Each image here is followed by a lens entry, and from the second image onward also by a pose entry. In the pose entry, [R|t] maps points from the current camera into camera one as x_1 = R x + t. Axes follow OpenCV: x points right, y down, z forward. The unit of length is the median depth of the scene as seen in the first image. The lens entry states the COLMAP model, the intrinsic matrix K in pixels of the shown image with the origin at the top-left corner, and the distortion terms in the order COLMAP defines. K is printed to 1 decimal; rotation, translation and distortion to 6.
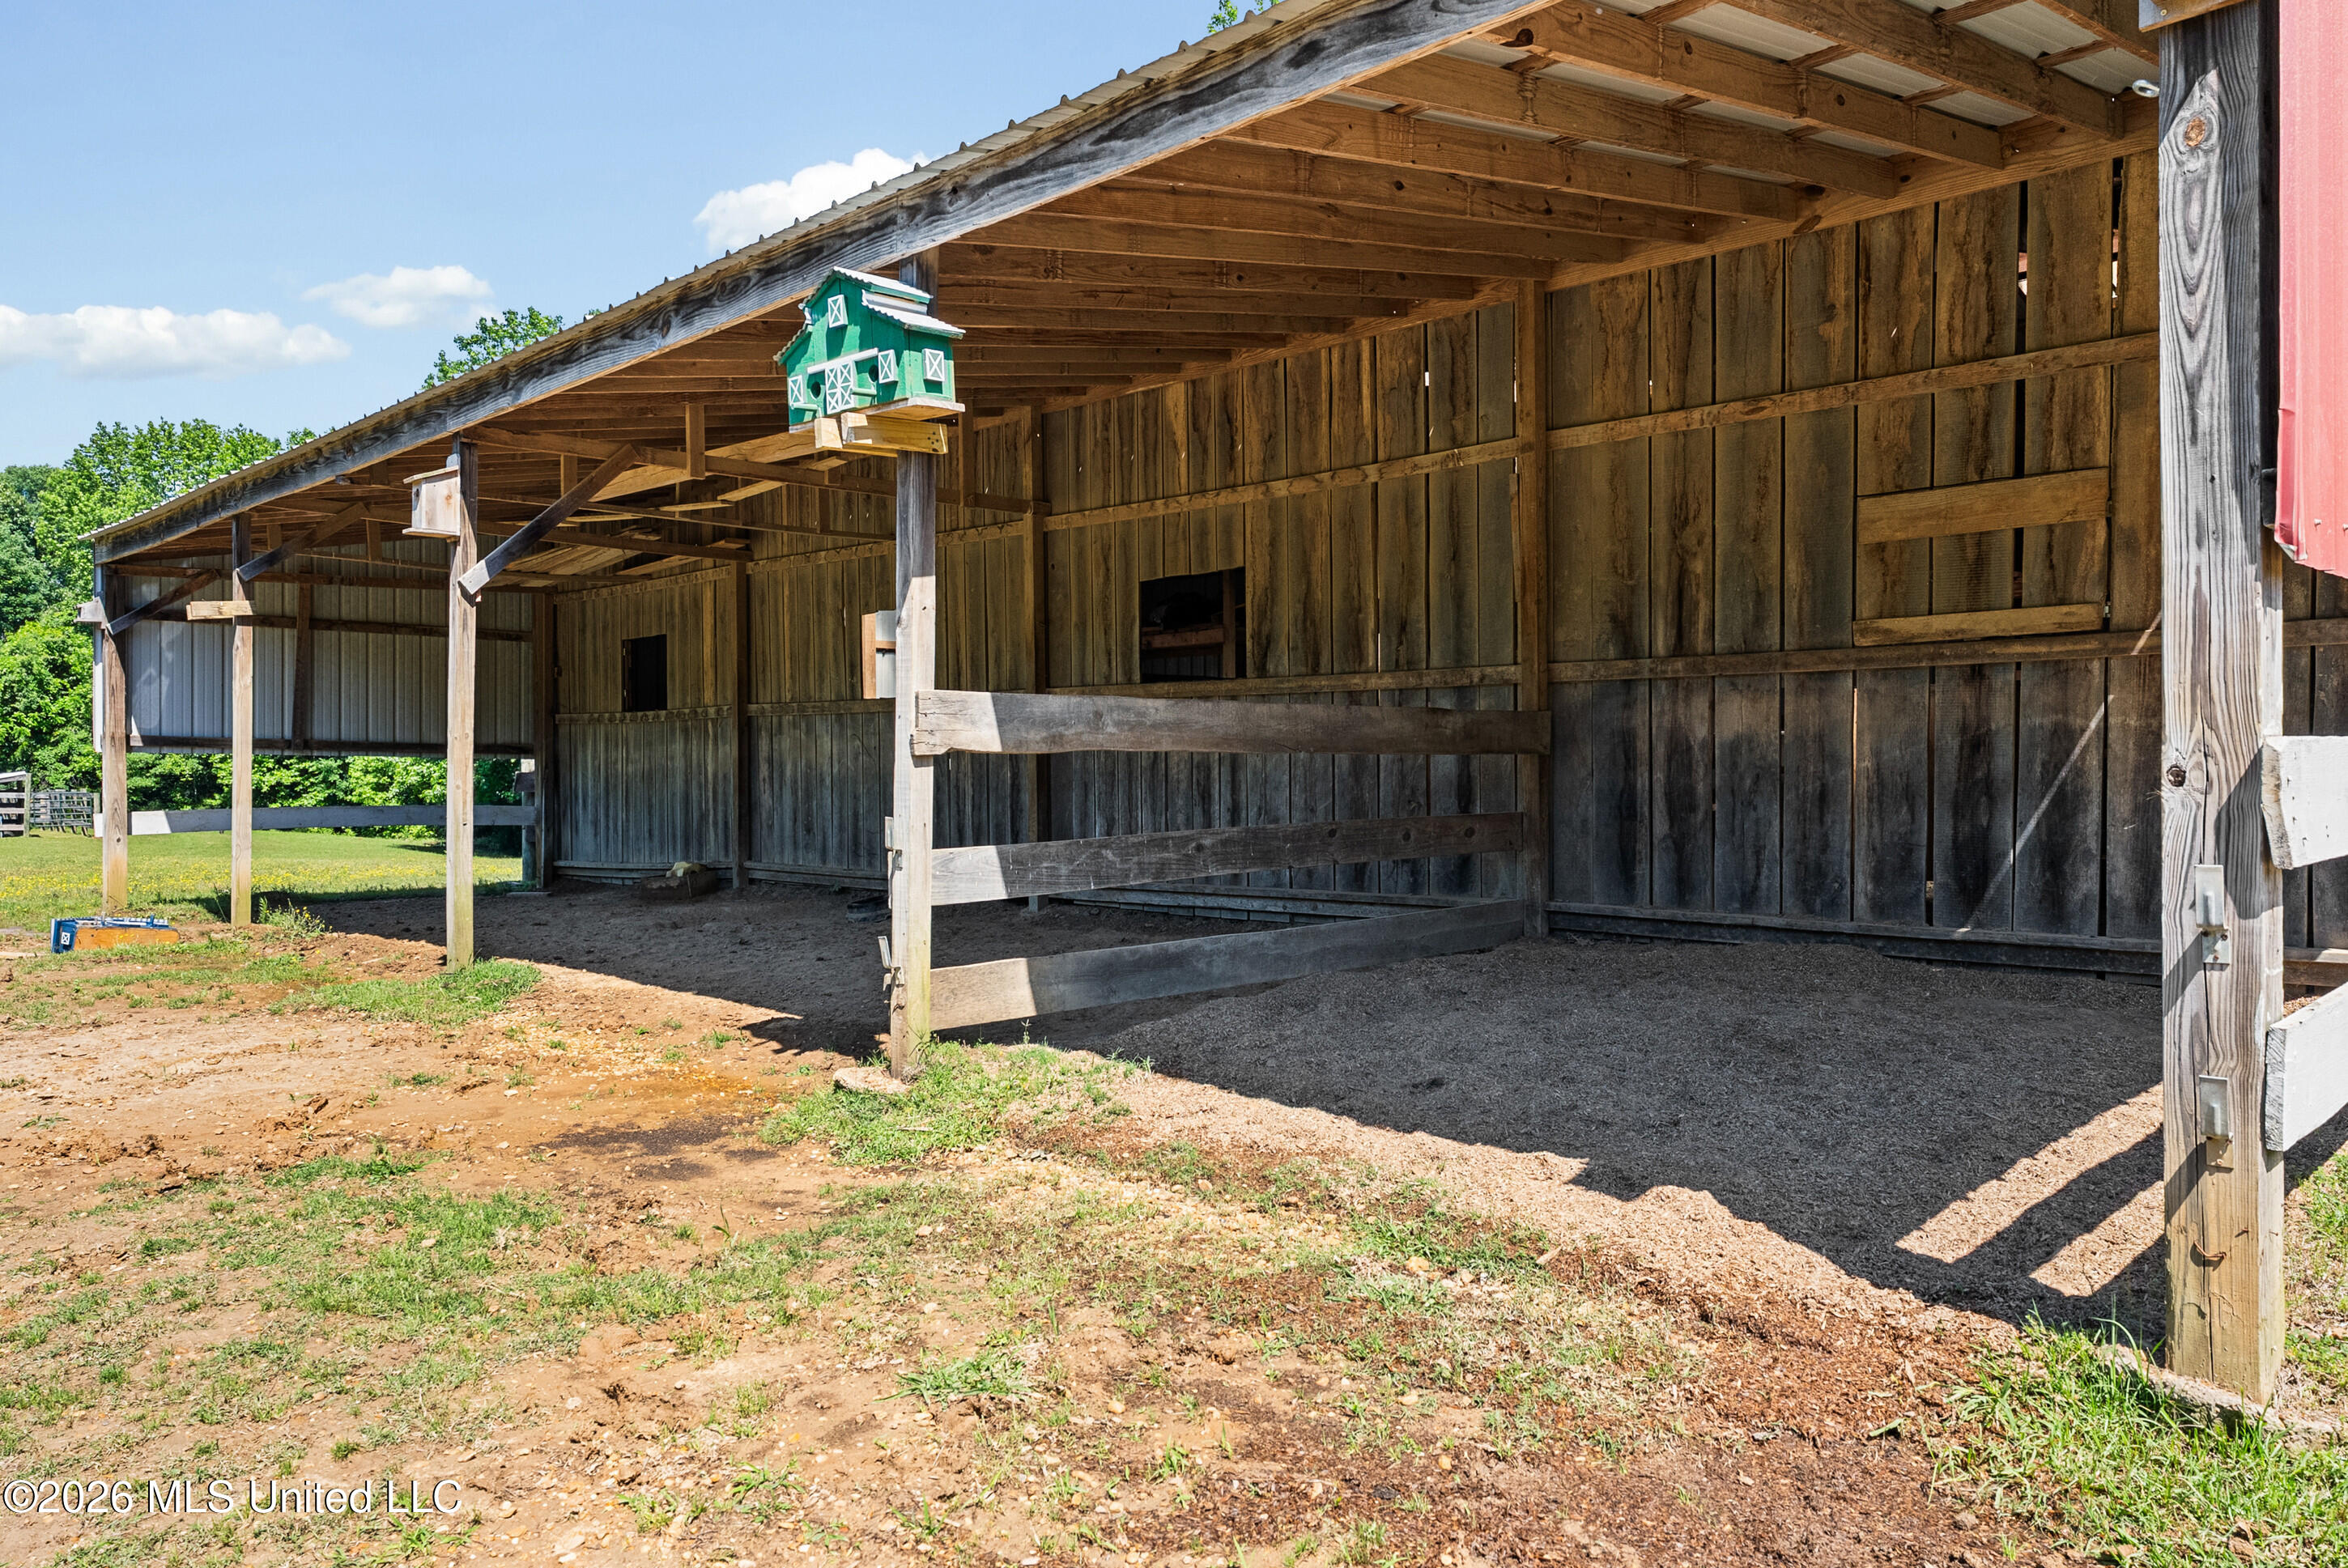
lens RADIAL K [[1586.9, 0, 1168.5], [0, 1586.9, 807.0], [0, 0, 1]] dist [-0.002797, 0.000996]
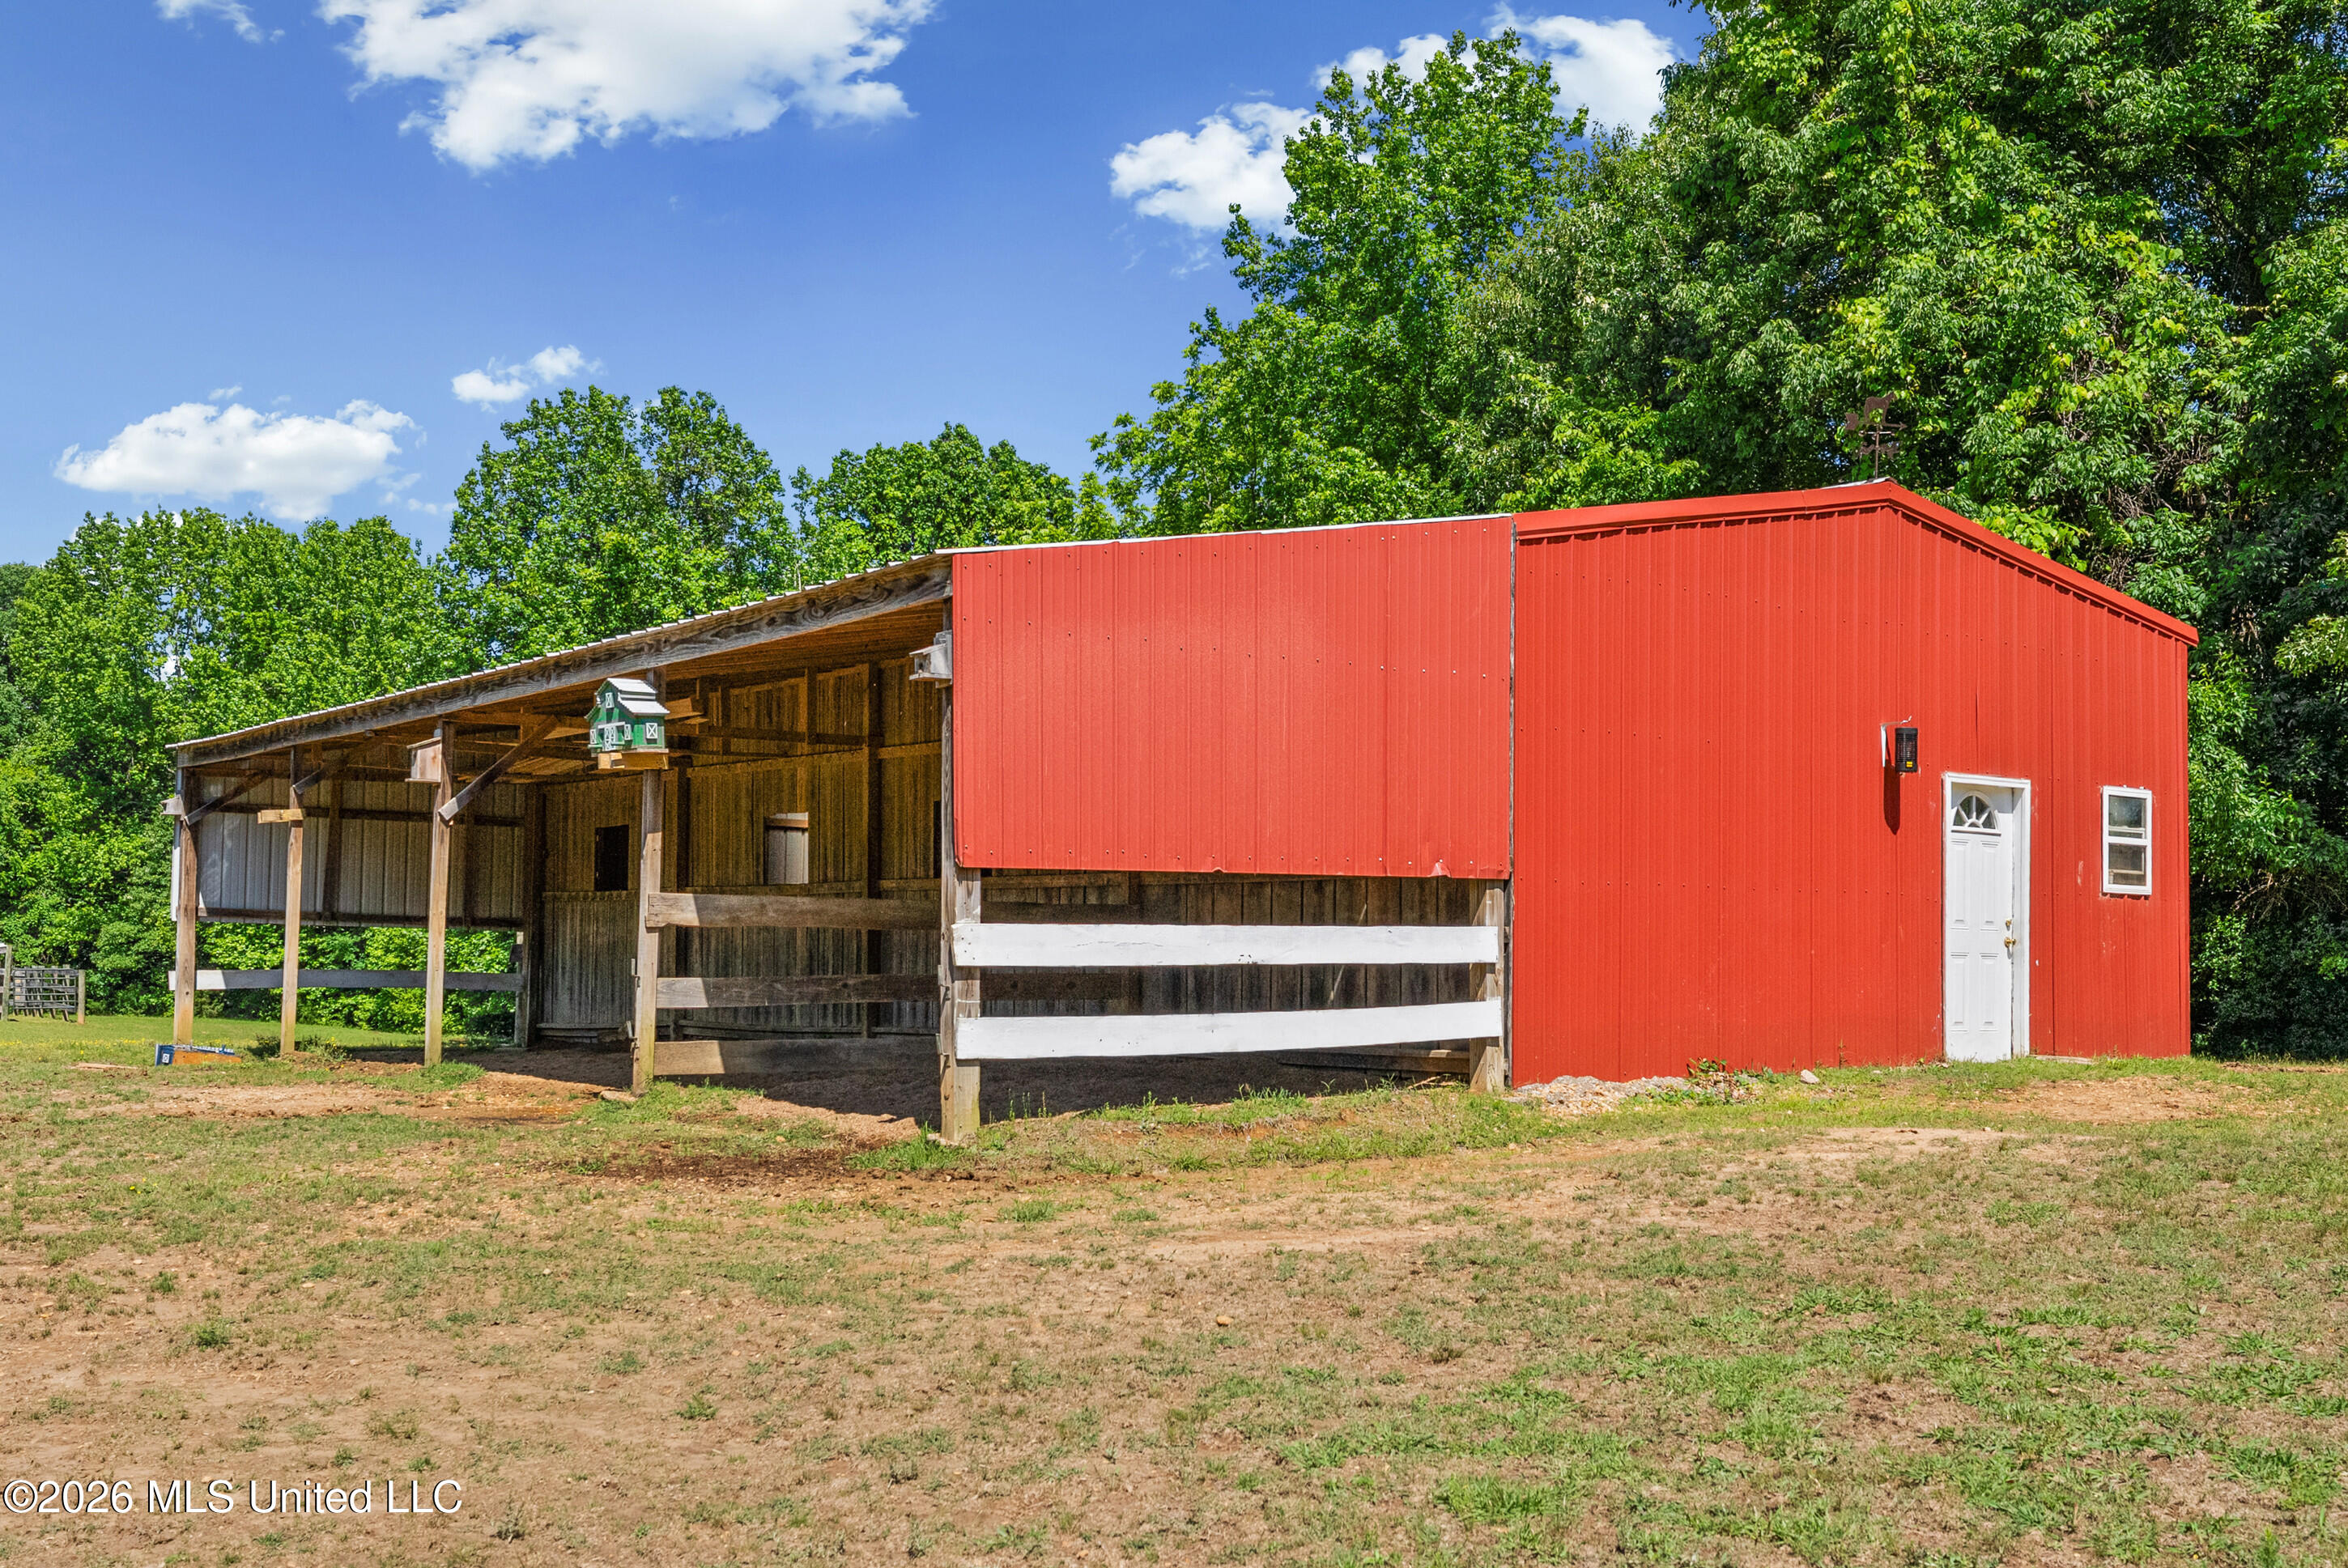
lens RADIAL K [[2390.8, 0, 1176.9], [0, 2390.8, 932.7], [0, 0, 1]] dist [0.006596, -0.026810]
pose [[0.988769, 0.013079, -0.148881, 0.456264], [-0.018649, 0.999175, -0.036078, 0.033643], [0.148286, 0.038450, 0.988197, -0.887839]]
